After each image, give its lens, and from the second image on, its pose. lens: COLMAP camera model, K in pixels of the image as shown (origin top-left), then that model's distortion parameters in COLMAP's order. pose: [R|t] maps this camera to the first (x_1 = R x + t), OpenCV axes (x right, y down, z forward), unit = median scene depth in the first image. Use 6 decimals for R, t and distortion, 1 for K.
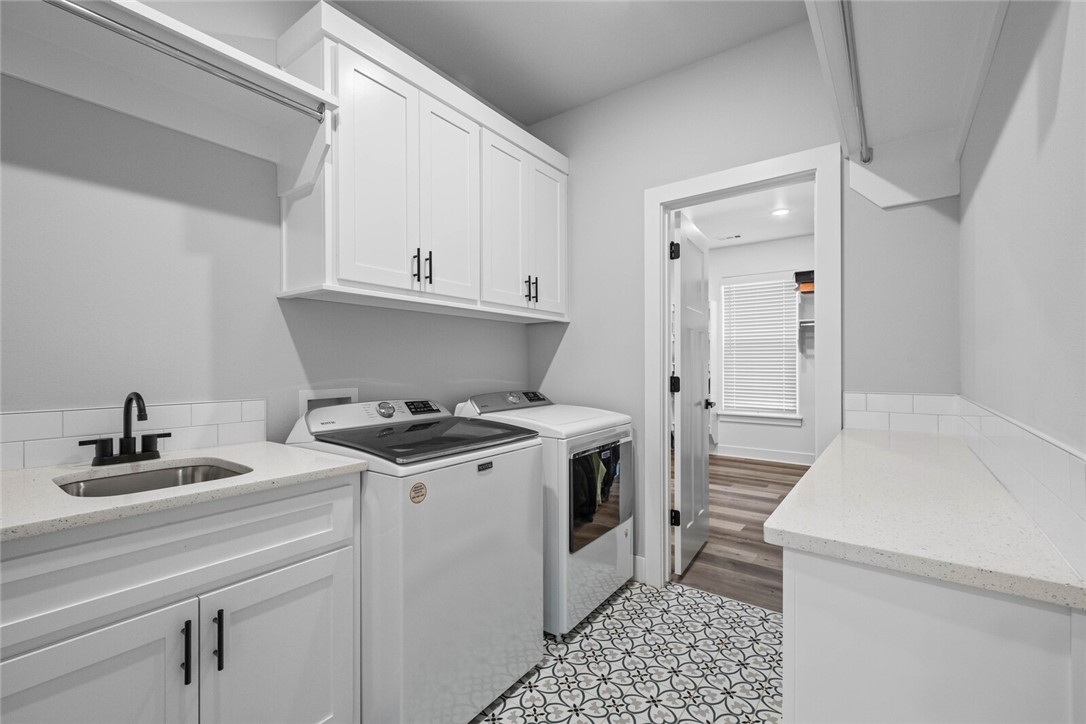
lens RADIAL K [[471.4, 0, 543.8], [0, 471.4, 363.5], [0, 0, 1]] dist [0.005092, -0.003981]
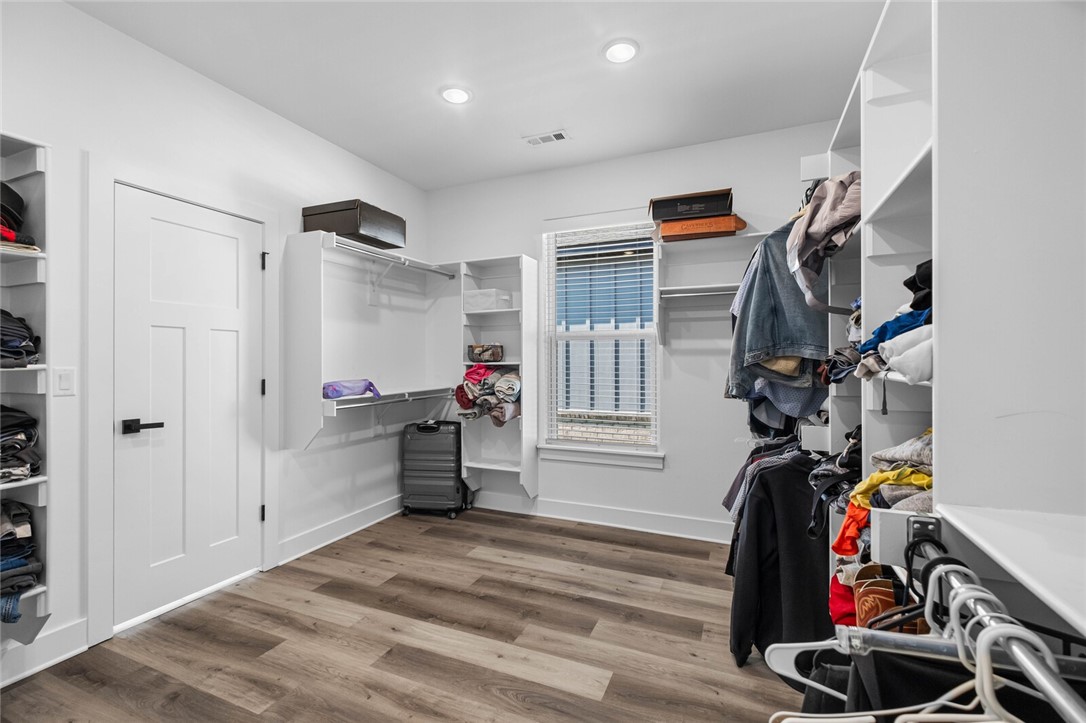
lens RADIAL K [[471.4, 0, 543.8], [0, 471.4, 360.9], [0, 0, 1]] dist [0.005092, -0.003981]
pose [[0.972865, -0.002213, 0.231363, 0.283000], [0.002423, 0.999997, -0.000622, -0.003073], [-0.231361, 0.001166, 0.972867, 0.494217]]
